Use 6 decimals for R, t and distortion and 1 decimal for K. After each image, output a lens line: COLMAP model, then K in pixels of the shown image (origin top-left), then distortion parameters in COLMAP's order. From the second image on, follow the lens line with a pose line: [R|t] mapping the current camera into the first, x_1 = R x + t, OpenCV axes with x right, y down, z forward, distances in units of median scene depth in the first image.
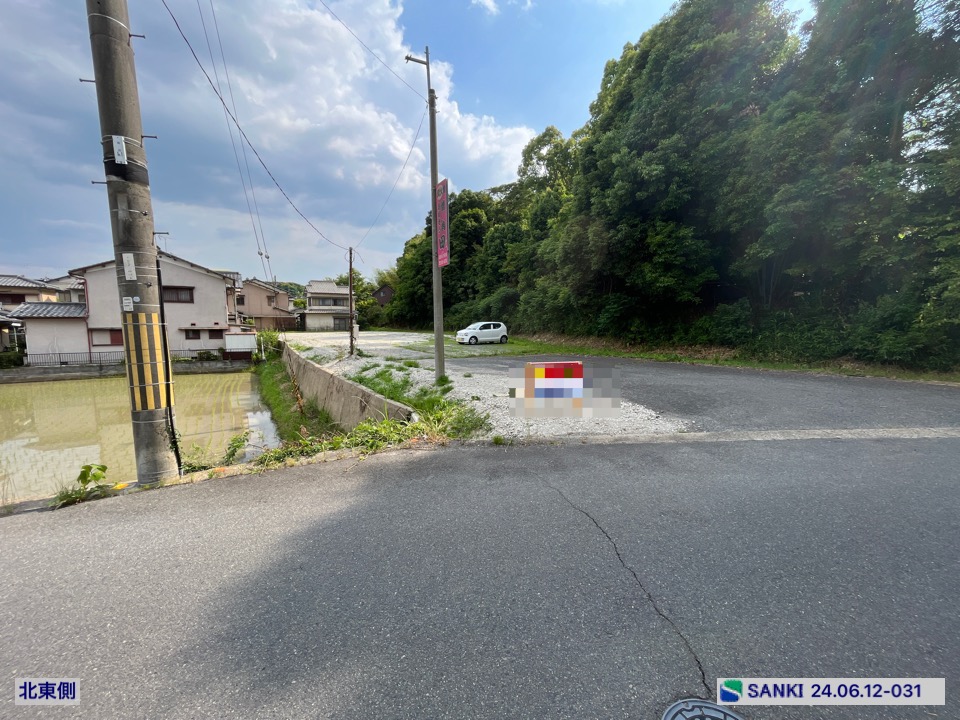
lens RADIAL K [[390.3, 0, 476.8], [0, 390.3, 361.9], [0, 0, 1]] dist [-0.002972, 0.000345]
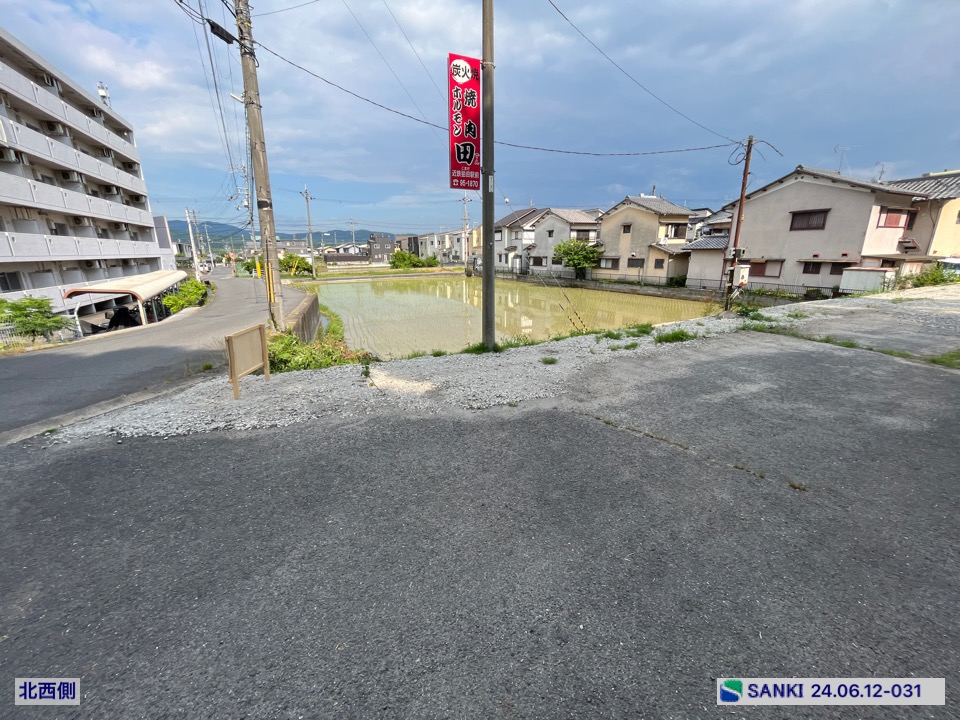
lens RADIAL K [[390.3, 0, 477.2], [0, 390.3, 361.4], [0, 0, 1]] dist [-0.002972, 0.000345]
pose [[-0.094301, 0.271272, -0.957872, 0.238092], [-0.090730, 0.955814, 0.279622, -0.051313], [0.991401, 0.113276, -0.065521, 0.387732]]
